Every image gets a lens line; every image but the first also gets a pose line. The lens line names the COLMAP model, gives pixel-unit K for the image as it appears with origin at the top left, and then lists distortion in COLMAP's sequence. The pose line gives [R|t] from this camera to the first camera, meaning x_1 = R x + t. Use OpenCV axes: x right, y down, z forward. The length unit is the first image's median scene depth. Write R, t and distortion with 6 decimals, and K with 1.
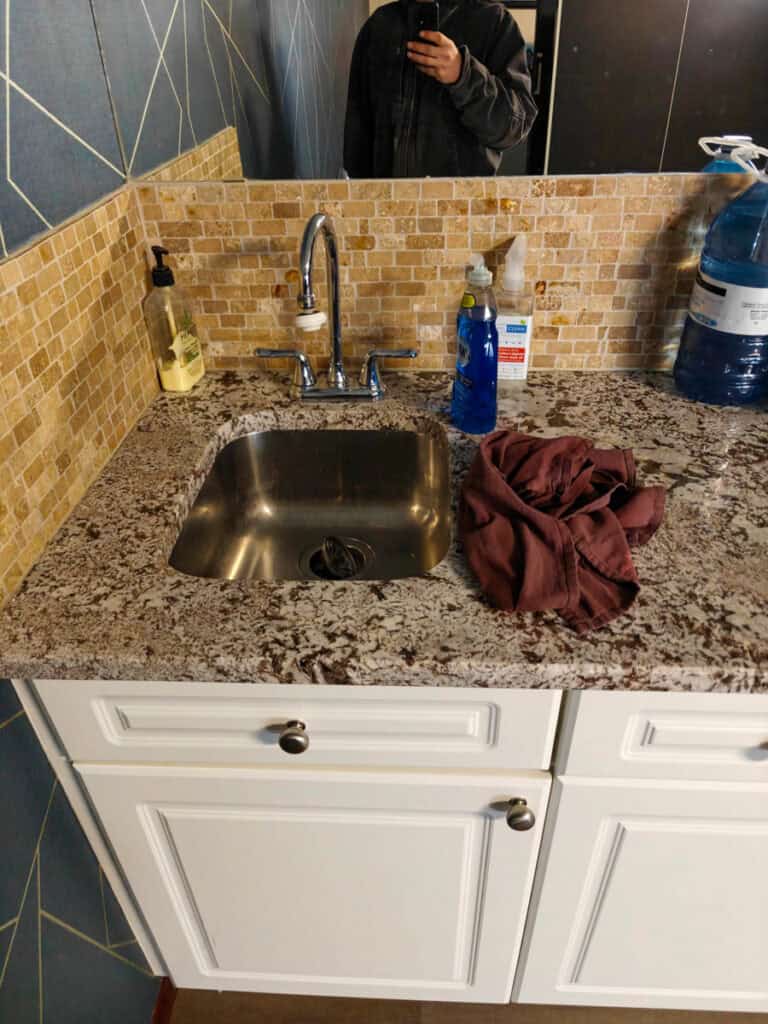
lens RADIAL K [[696.1, 0, 387.2], [0, 696.1, 513.8], [0, 0, 1]] dist [0.037137, -0.042518]
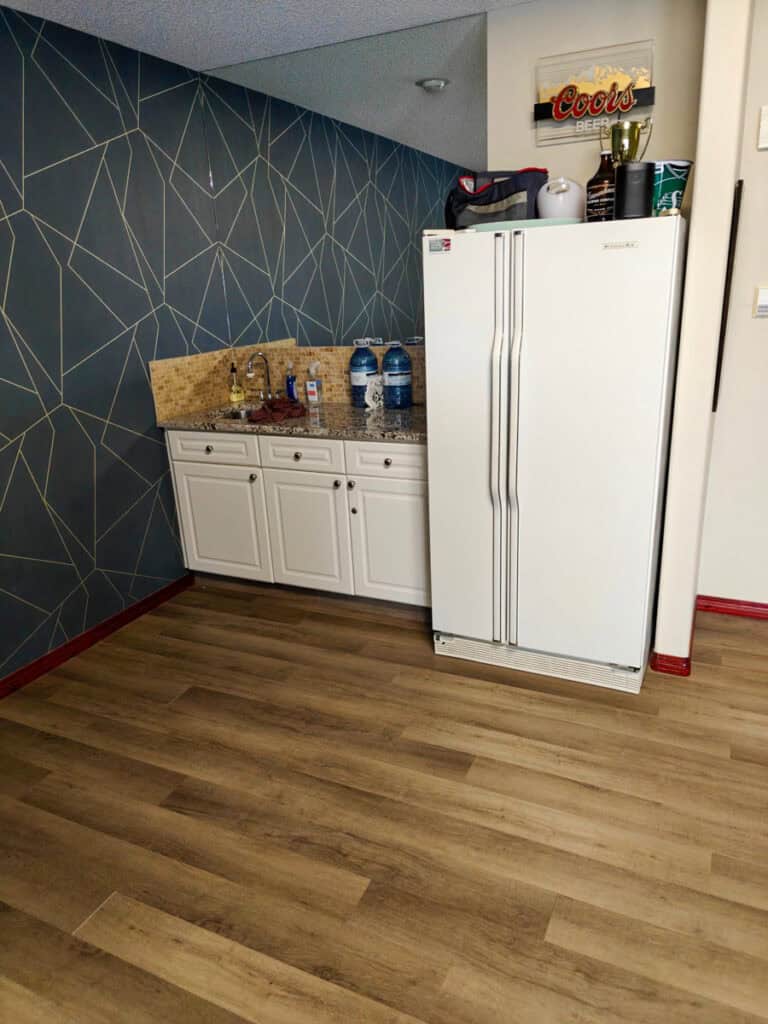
lens RADIAL K [[696.1, 0, 381.5], [0, 696.1, 508.9], [0, 0, 1]] dist [0.037137, -0.042518]
pose [[0.917589, 0.097072, -0.385497, 1.992628], [-0.201136, 0.949812, -0.239585, 1.145390], [0.342893, 0.297378, 0.891062, -1.913443]]
